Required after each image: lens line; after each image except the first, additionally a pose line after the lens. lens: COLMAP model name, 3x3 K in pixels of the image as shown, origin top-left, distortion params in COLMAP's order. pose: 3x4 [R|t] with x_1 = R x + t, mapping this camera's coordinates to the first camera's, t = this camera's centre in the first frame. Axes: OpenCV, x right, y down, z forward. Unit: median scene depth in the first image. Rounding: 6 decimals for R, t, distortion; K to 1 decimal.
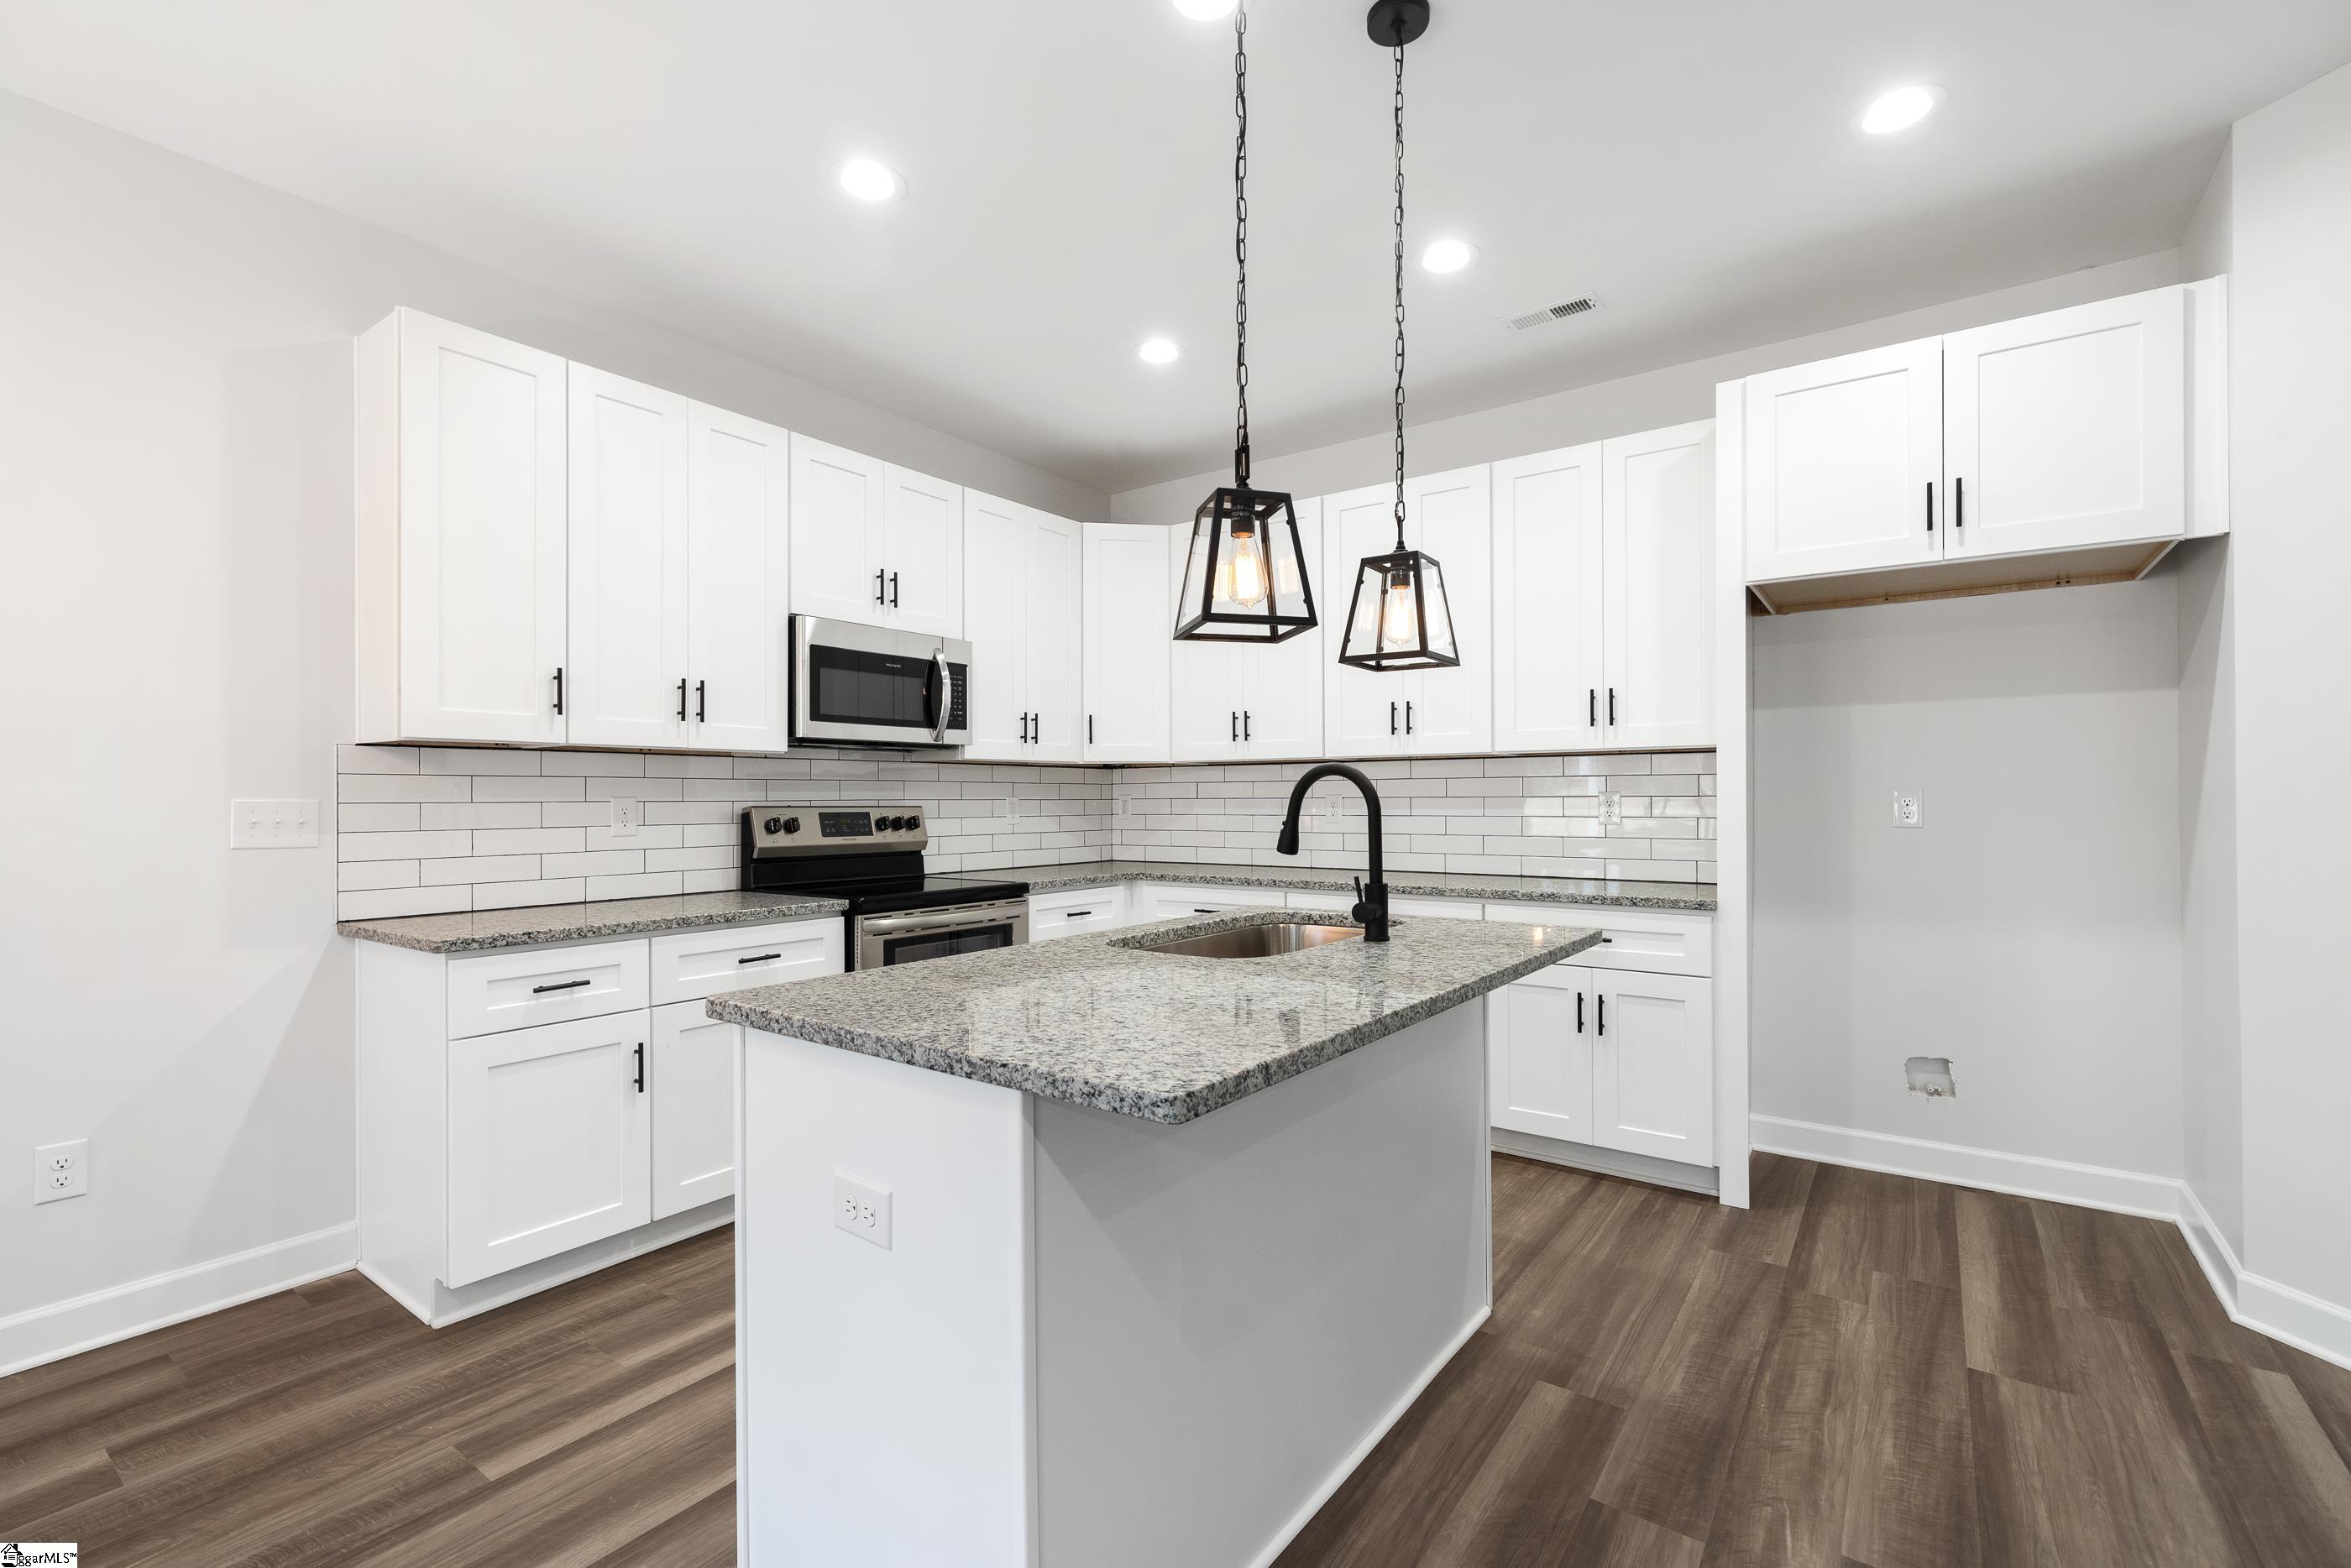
lens RADIAL K [[1032.3, 0, 1163.4], [0, 1032.3, 784.6], [0, 0, 1]] dist [0.005290, 0.001027]
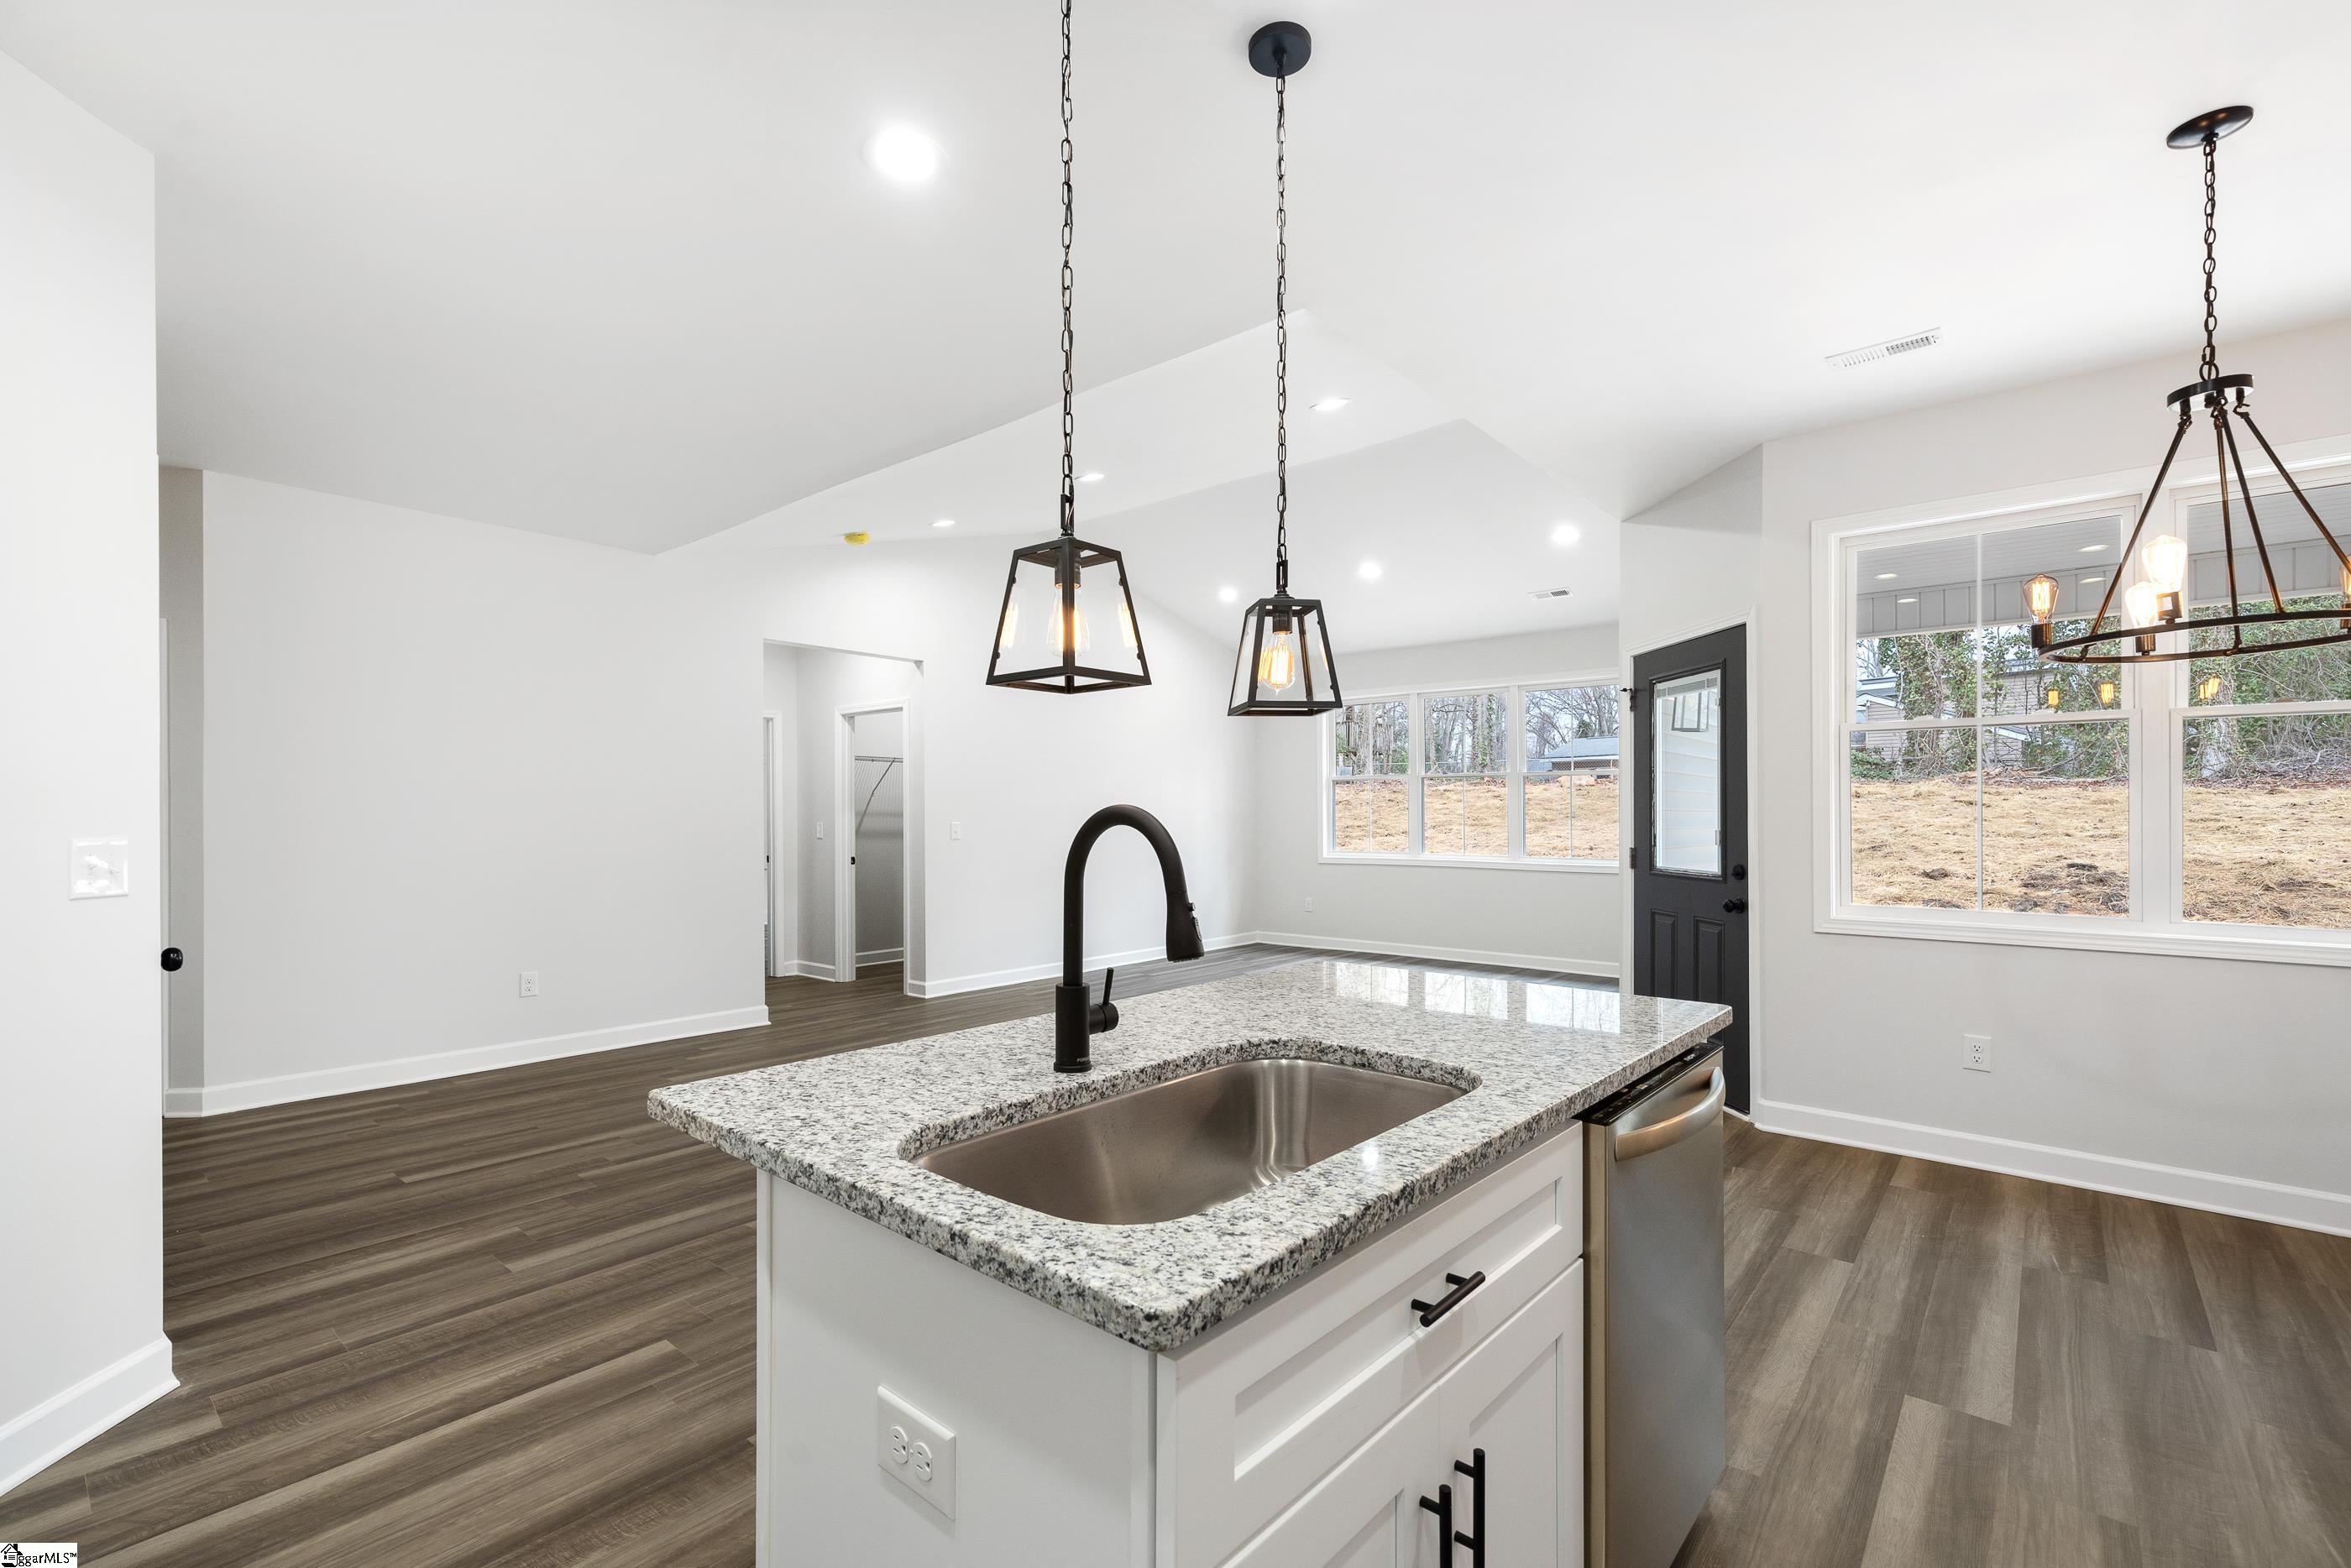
lens RADIAL K [[1042.9, 0, 1175.7], [0, 1042.9, 804.0], [0, 0, 1]] dist [0.001007, 0.001373]
pose [[-0.997032, 0.009528, 0.076391, 0.048762], [0.007951, 0.999749, -0.020923, -0.005648], [-0.076571, -0.020253, -0.996858, 1.024492]]
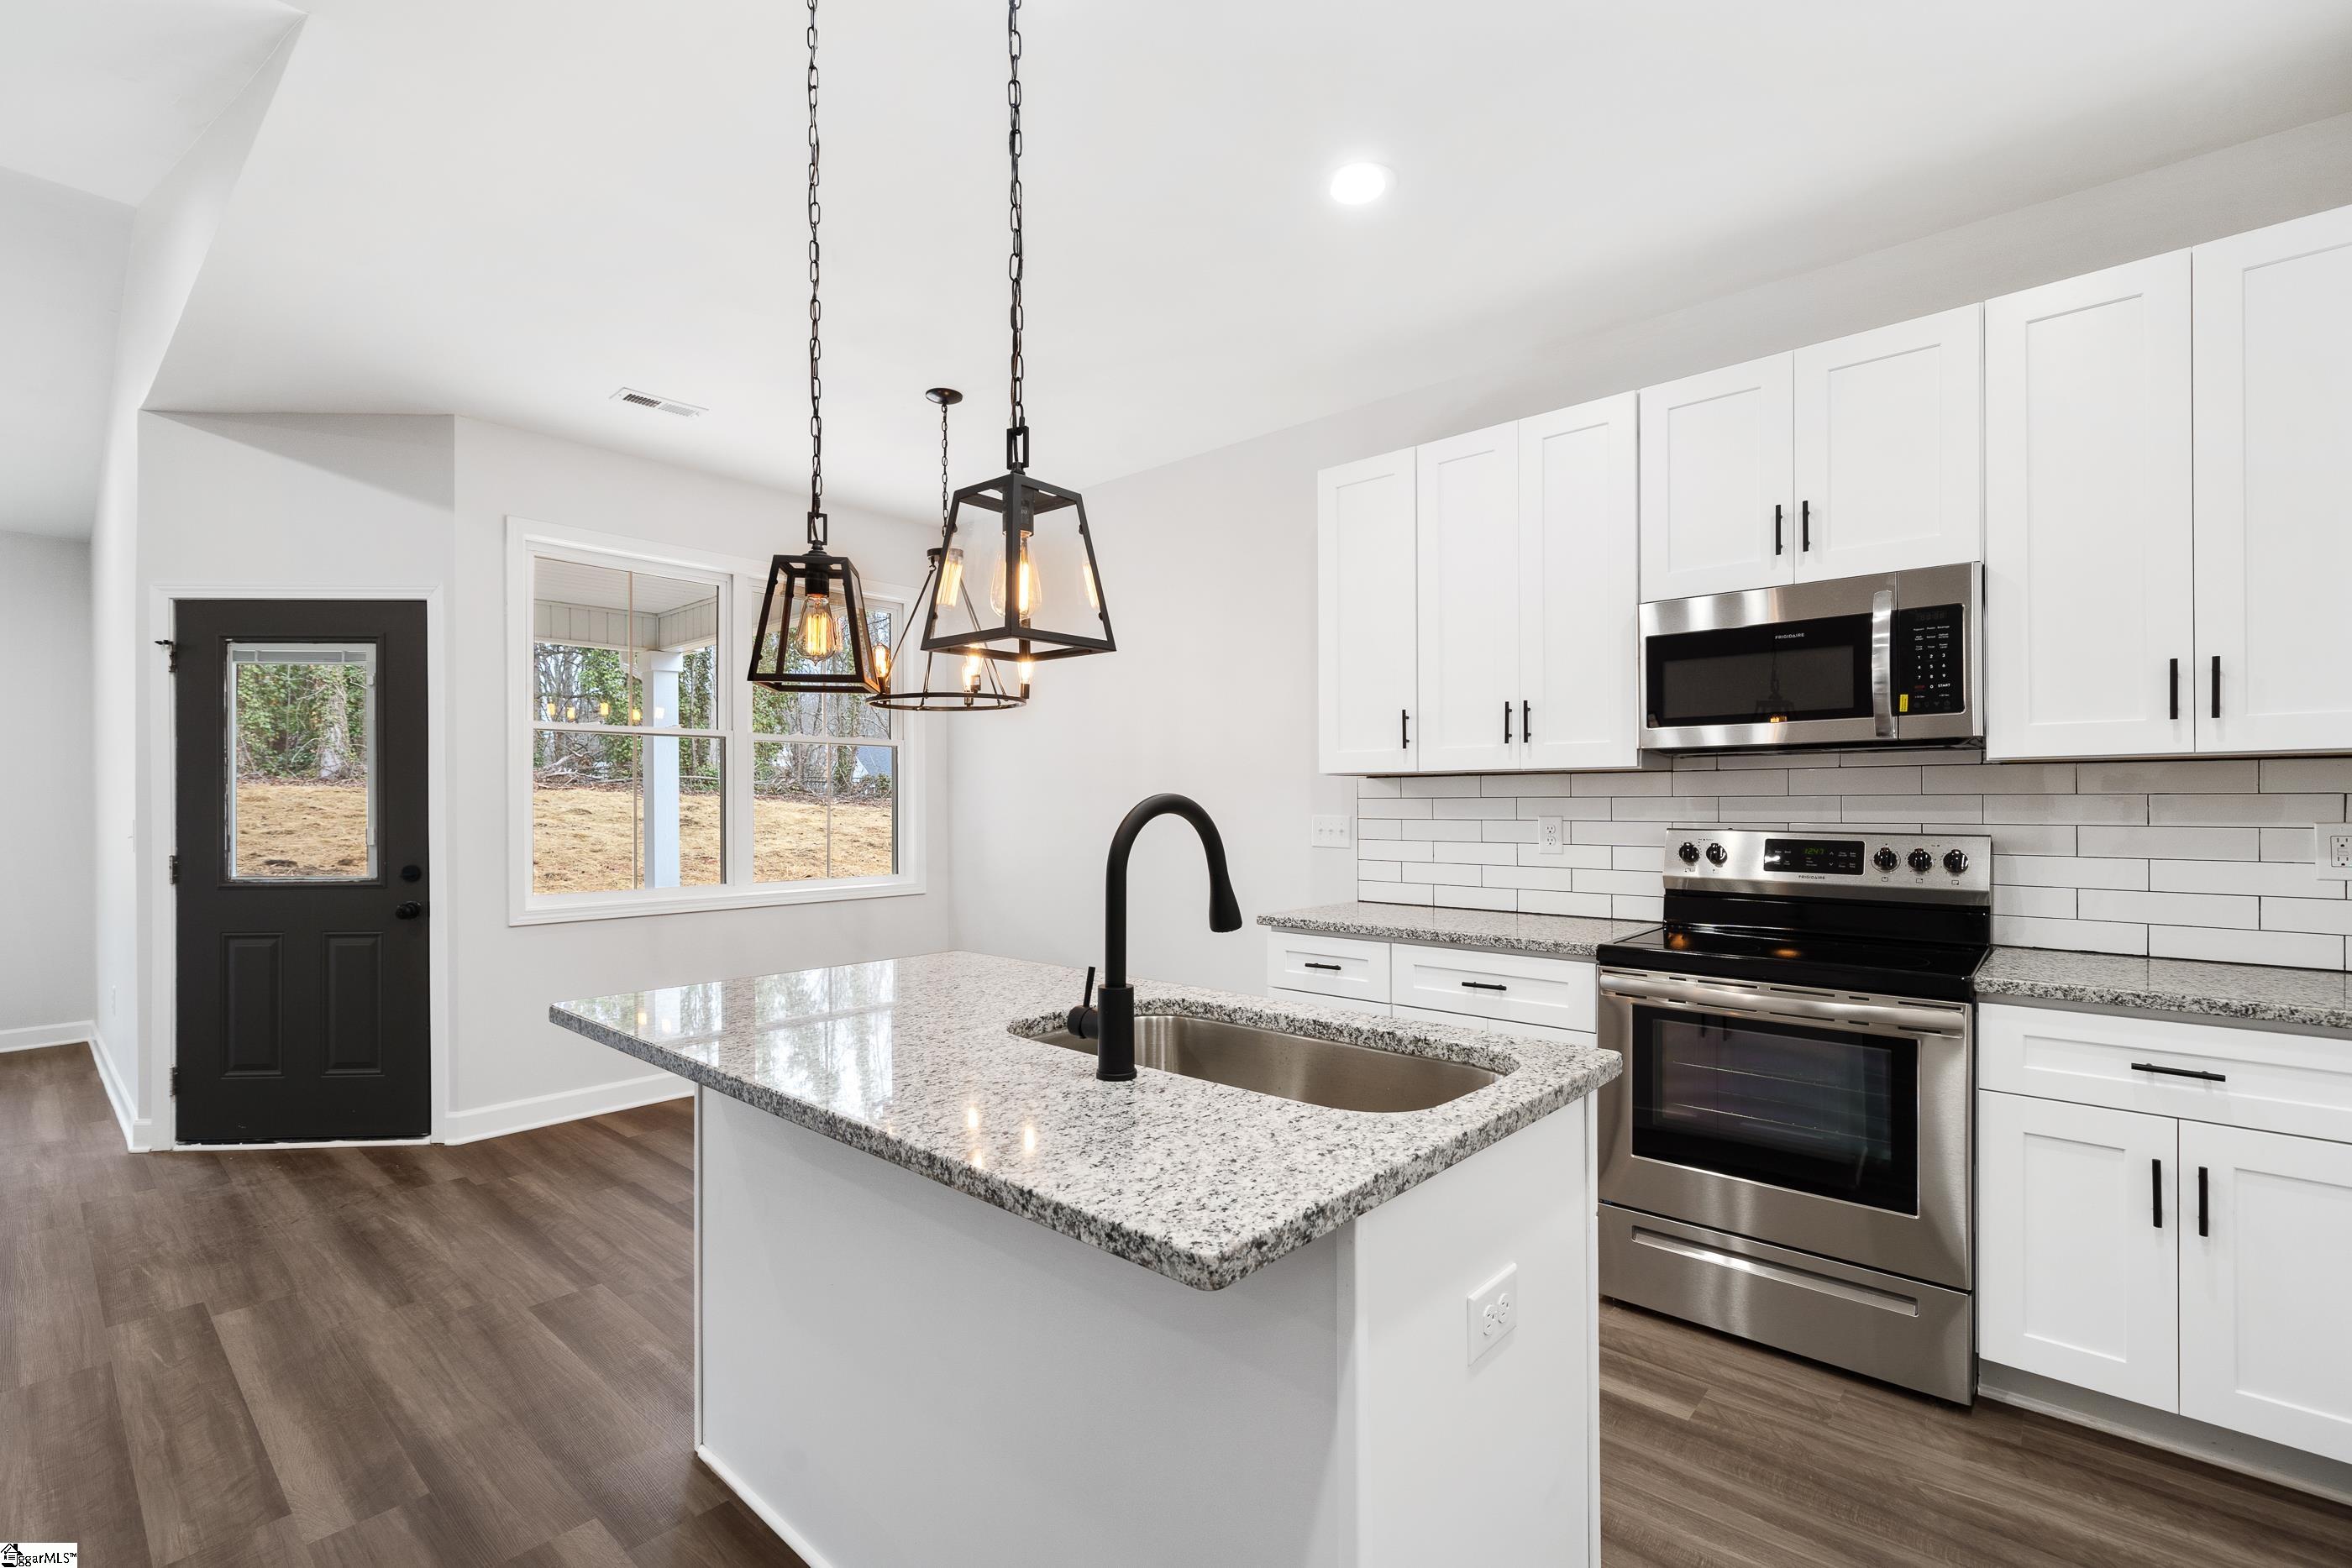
lens RADIAL K [[1043.4, 0, 1176.2], [0, 1043.4, 804.0], [0, 0, 1]] dist [0.001007, 0.001373]
pose [[-0.092995, 0.007672, -0.995637, 0.509896], [0.017595, 0.999827, 0.006061, -0.012110], [0.995511, -0.016954, -0.093113, 0.666756]]
